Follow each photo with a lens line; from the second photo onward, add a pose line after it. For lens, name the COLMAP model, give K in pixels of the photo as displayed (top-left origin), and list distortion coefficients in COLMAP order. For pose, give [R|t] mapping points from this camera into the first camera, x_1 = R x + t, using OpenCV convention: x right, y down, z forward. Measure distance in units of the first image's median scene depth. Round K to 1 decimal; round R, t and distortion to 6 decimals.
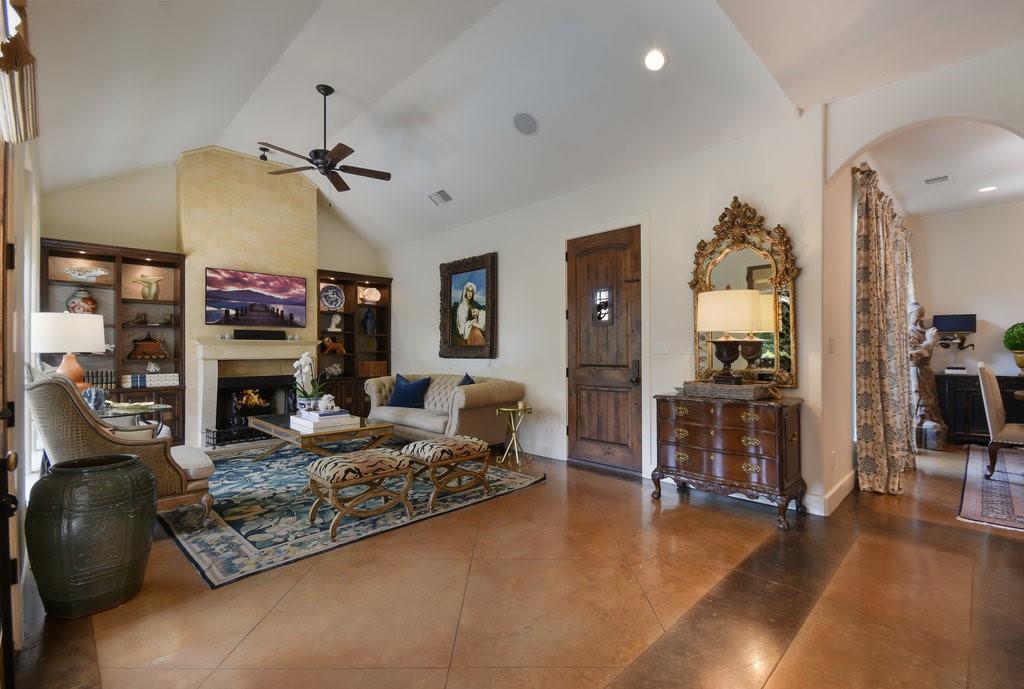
lens RADIAL K [[440.9, 0, 524.3], [0, 440.9, 350.6], [0, 0, 1]] dist [-0.000066, -0.001116]
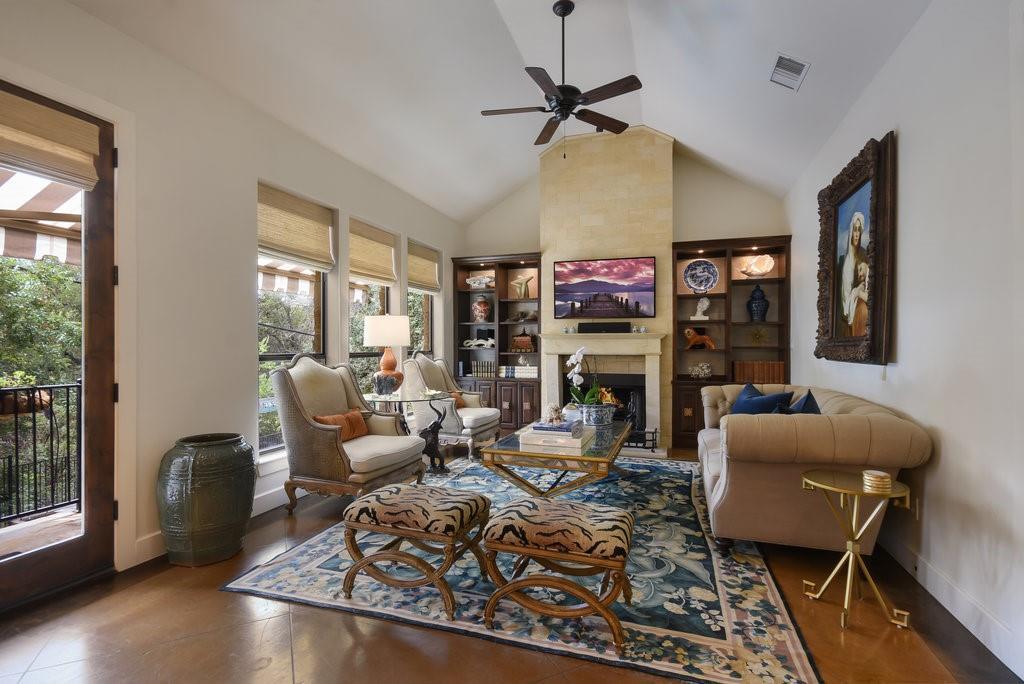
lens RADIAL K [[478.6, 0, 529.2], [0, 478.6, 346.2], [0, 0, 1]] dist [0.010629, 0.000130]
pose [[0.445476, 0.005702, -0.895276, 0.289832], [-0.003333, 0.999983, 0.004710, -0.003142], [0.895288, 0.000886, 0.445487, 0.594279]]
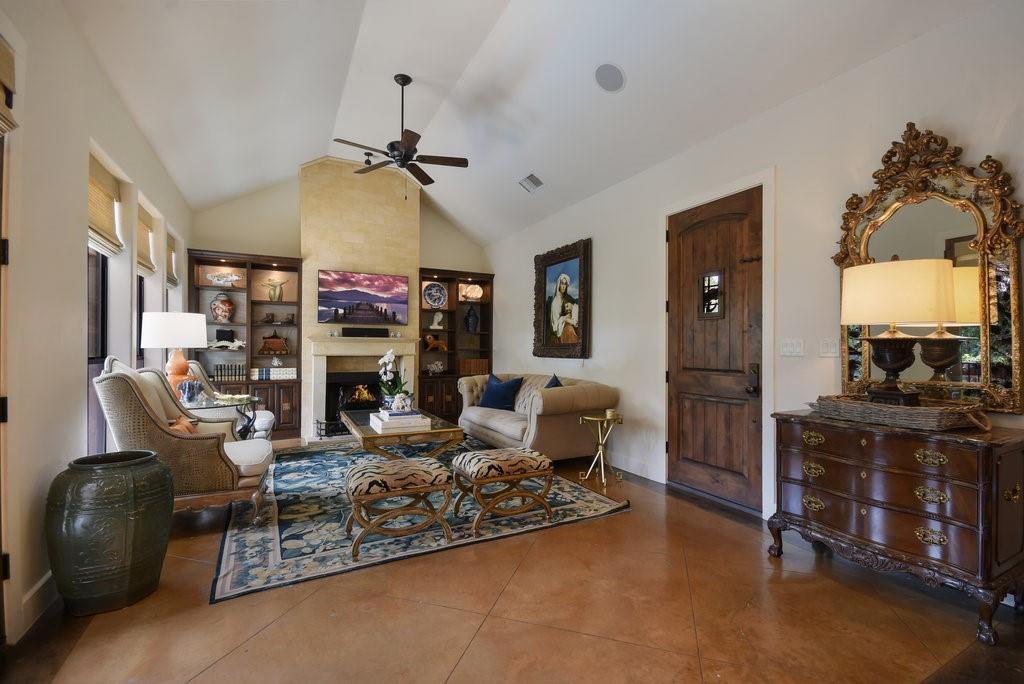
lens RADIAL K [[440.9, 0, 526.7], [0, 440.9, 349.0], [0, 0, 1]] dist [-0.000066, -0.001116]
pose [[0.954582, 0.008315, -0.297832, 0.106820], [-0.008229, 0.999965, 0.001544, -0.001883], [0.297835, 0.000977, 0.954617, 0.160855]]
